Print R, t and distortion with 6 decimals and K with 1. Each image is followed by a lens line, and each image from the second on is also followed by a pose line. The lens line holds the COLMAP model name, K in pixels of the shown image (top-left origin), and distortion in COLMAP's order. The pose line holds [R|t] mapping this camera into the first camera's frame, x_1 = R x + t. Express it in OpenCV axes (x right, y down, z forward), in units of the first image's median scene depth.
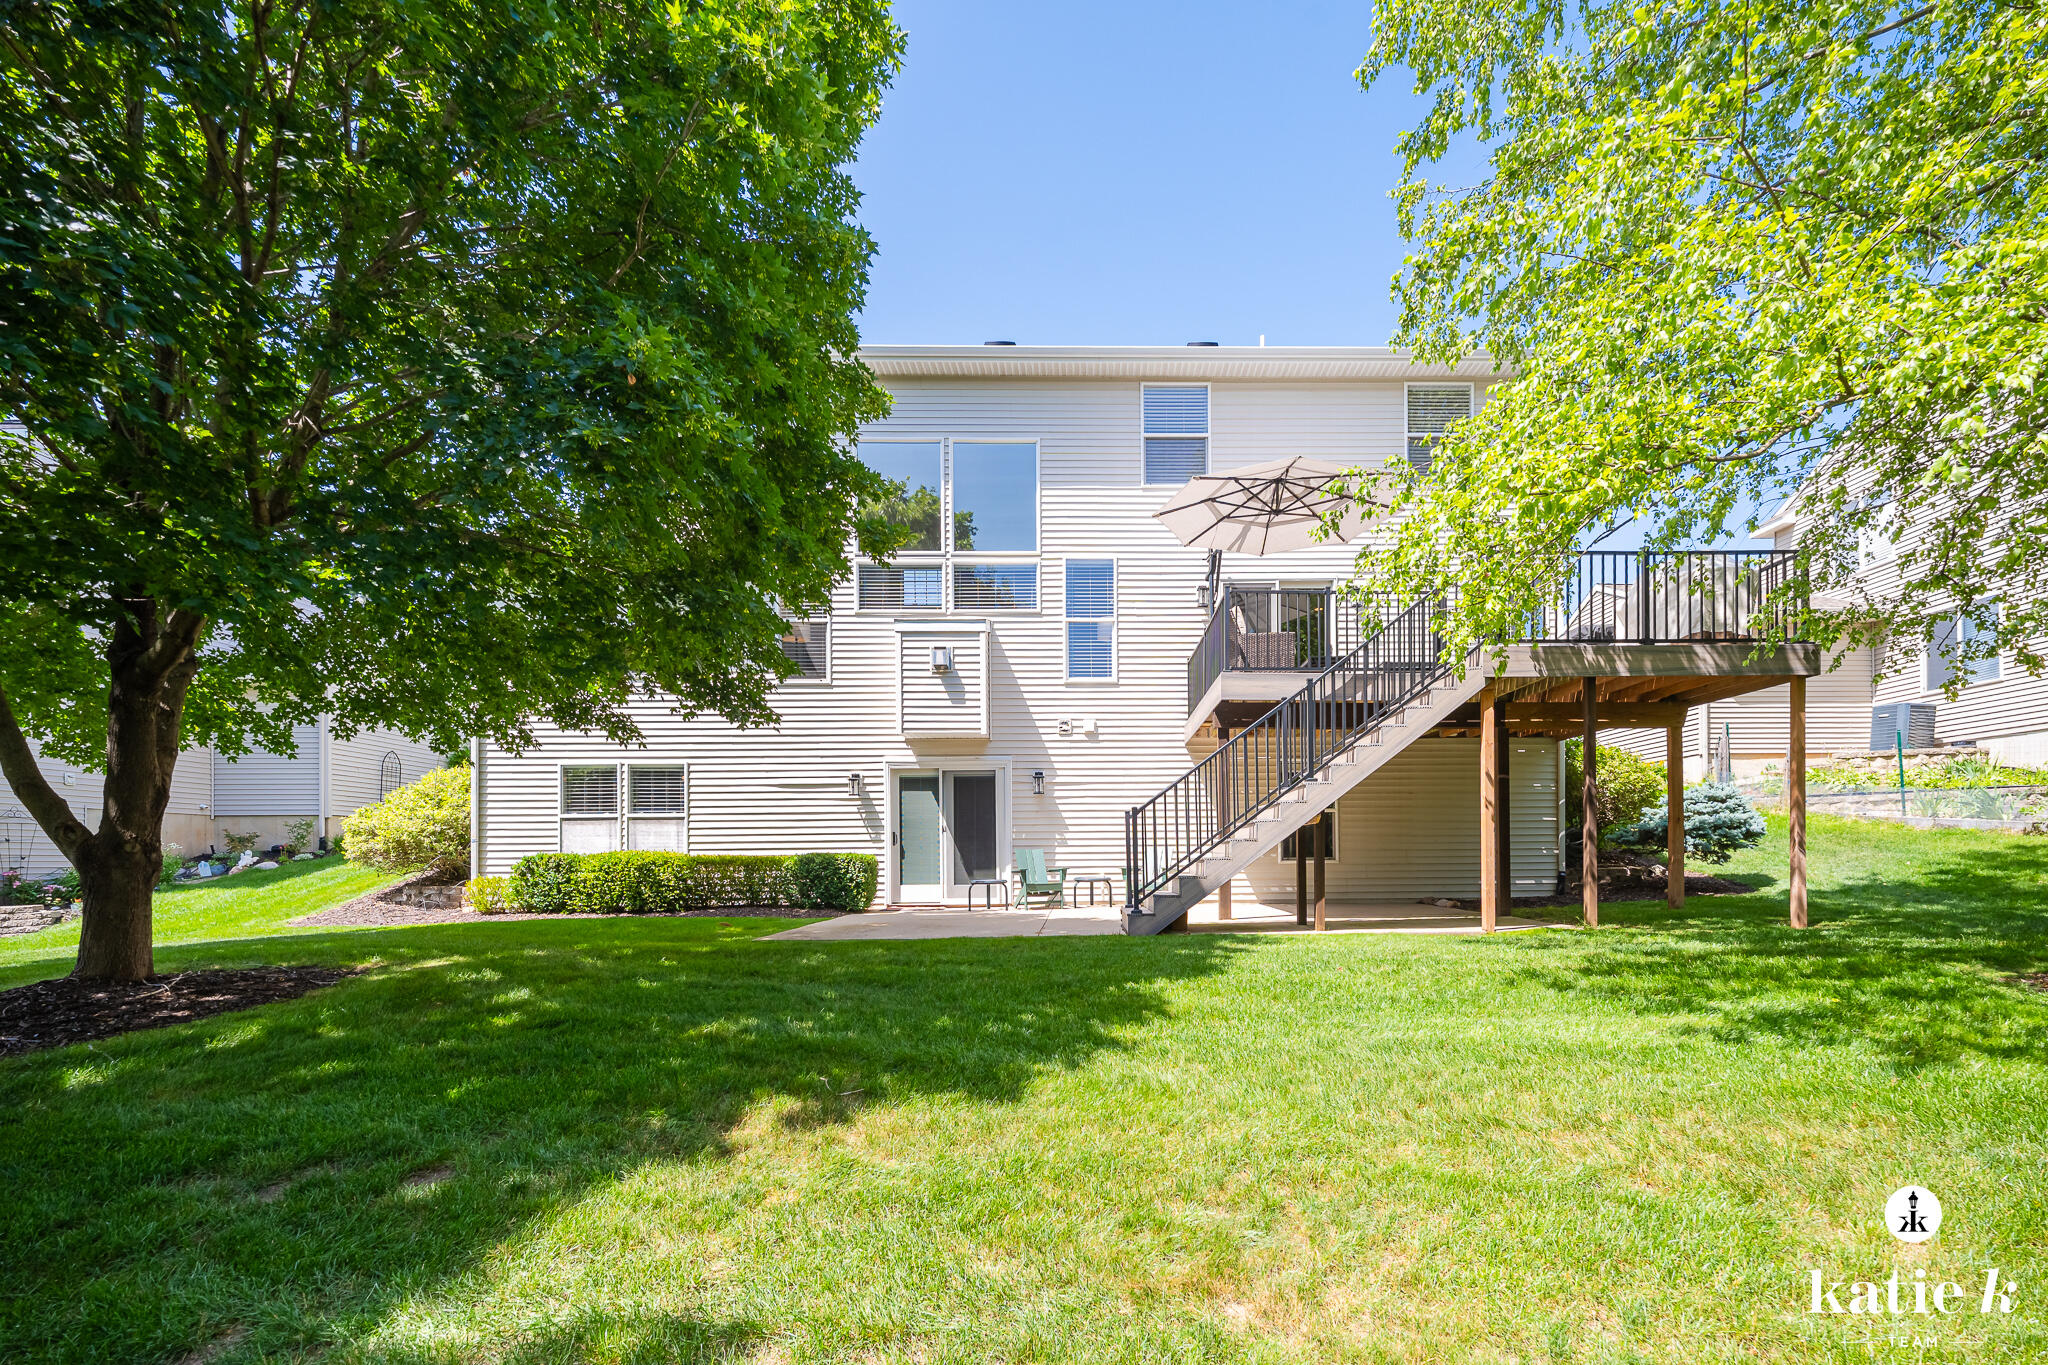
lens RADIAL K [[835.6, 0, 1027.7], [0, 835.6, 677.2], [0, 0, 1]] dist [0.013664, 0.000126]
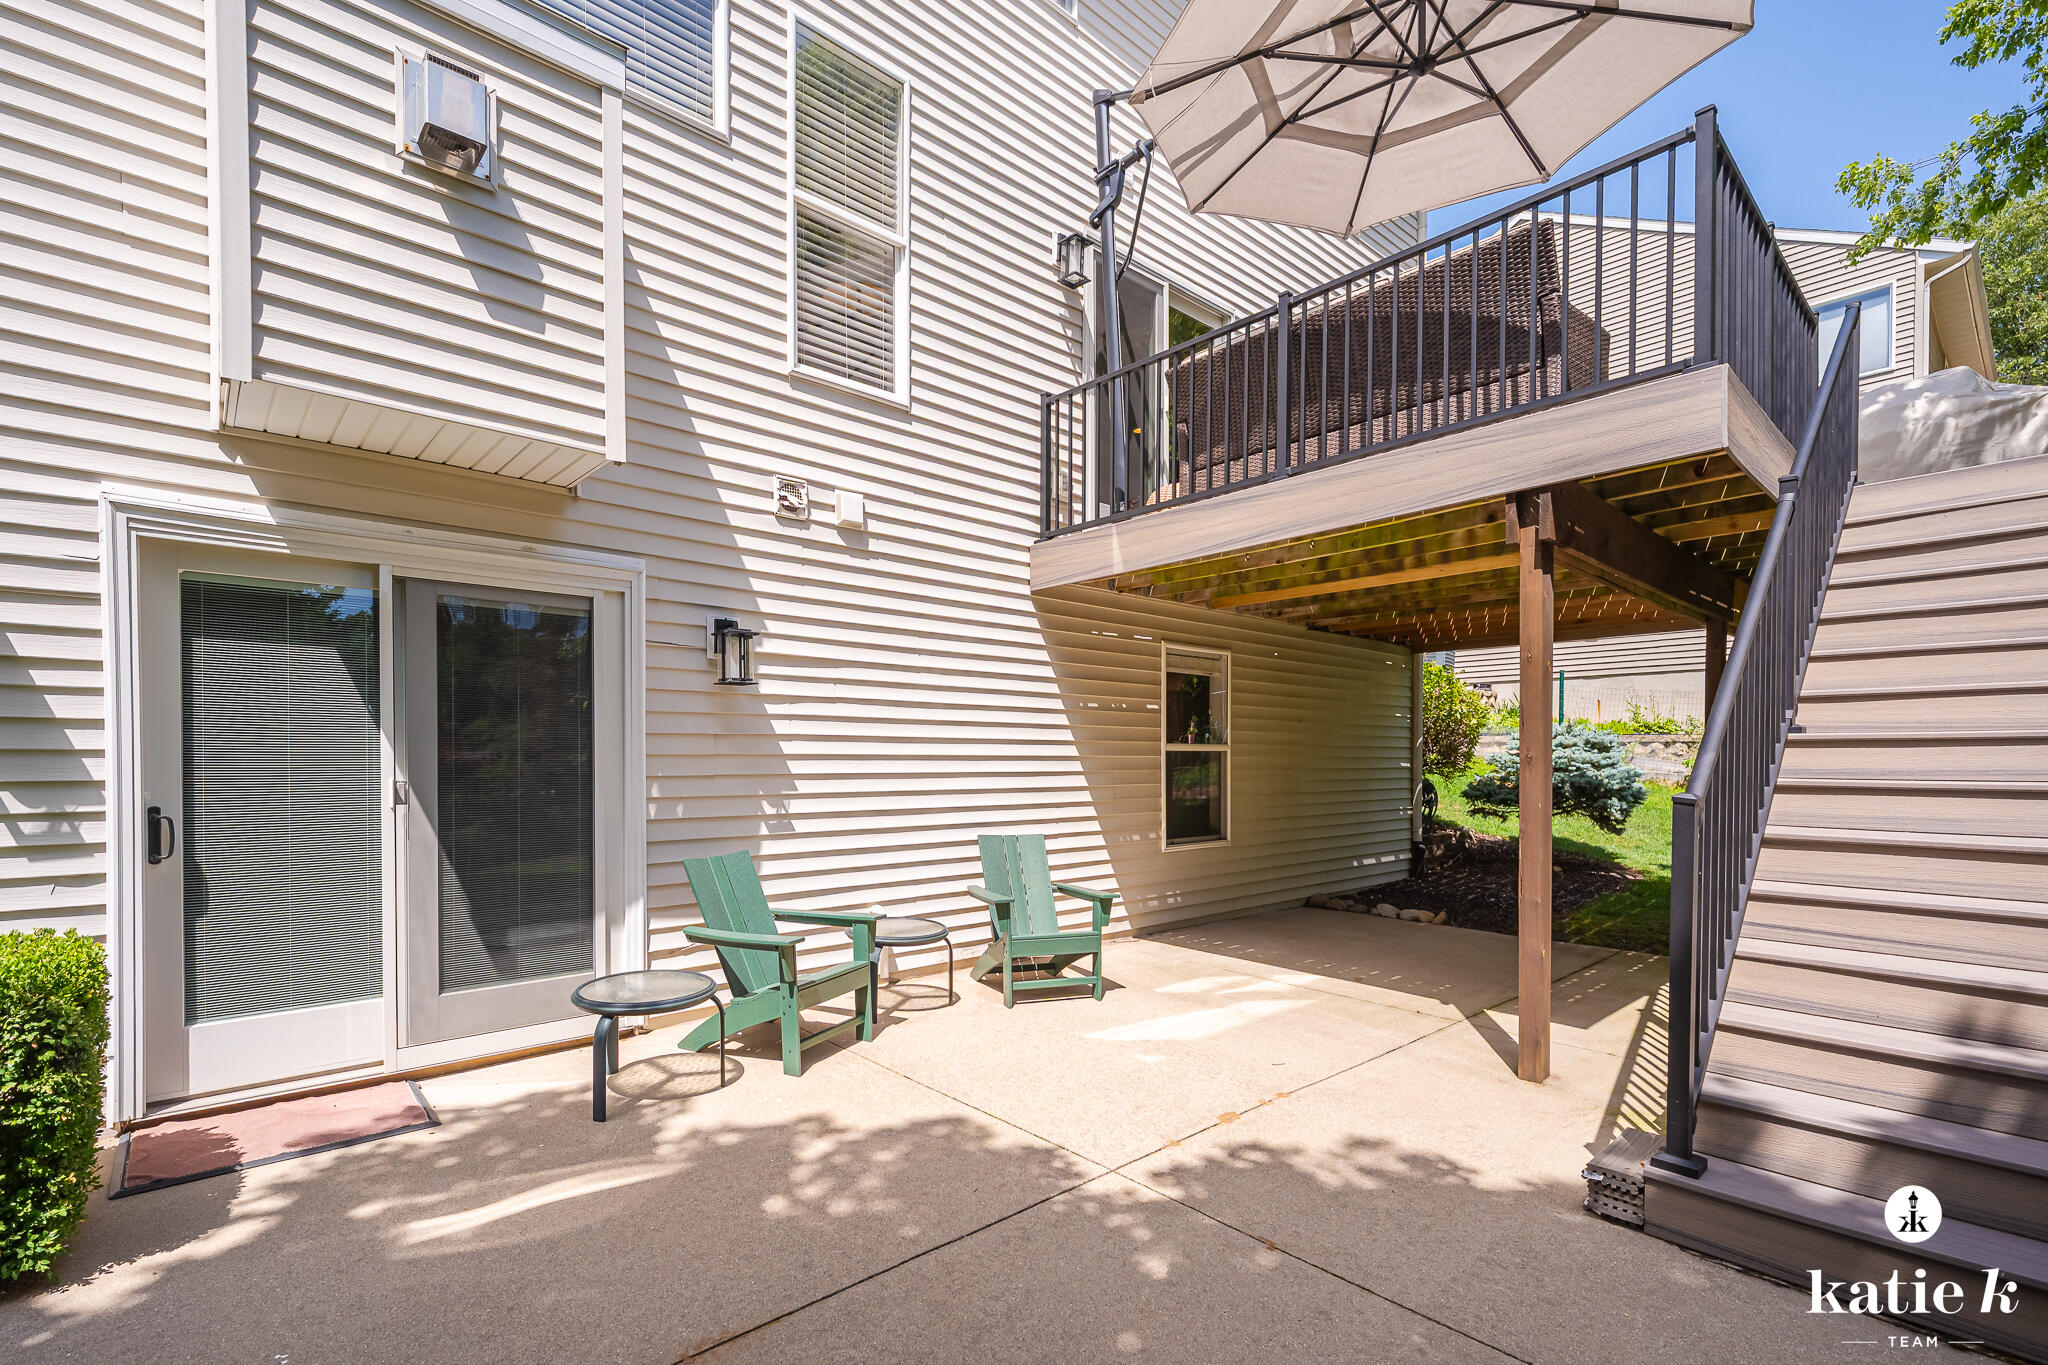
lens RADIAL K [[1004.2, 0, 1017.2], [0, 1004.2, 719.3], [0, 0, 1]] dist [-0.002563, -0.000339]
pose [[0.748324, 0.039266, 0.662170, -0.162856], [-0.150702, 0.982207, 0.112065, 0.090999], [-0.645988, -0.183651, 0.740926, 0.627281]]
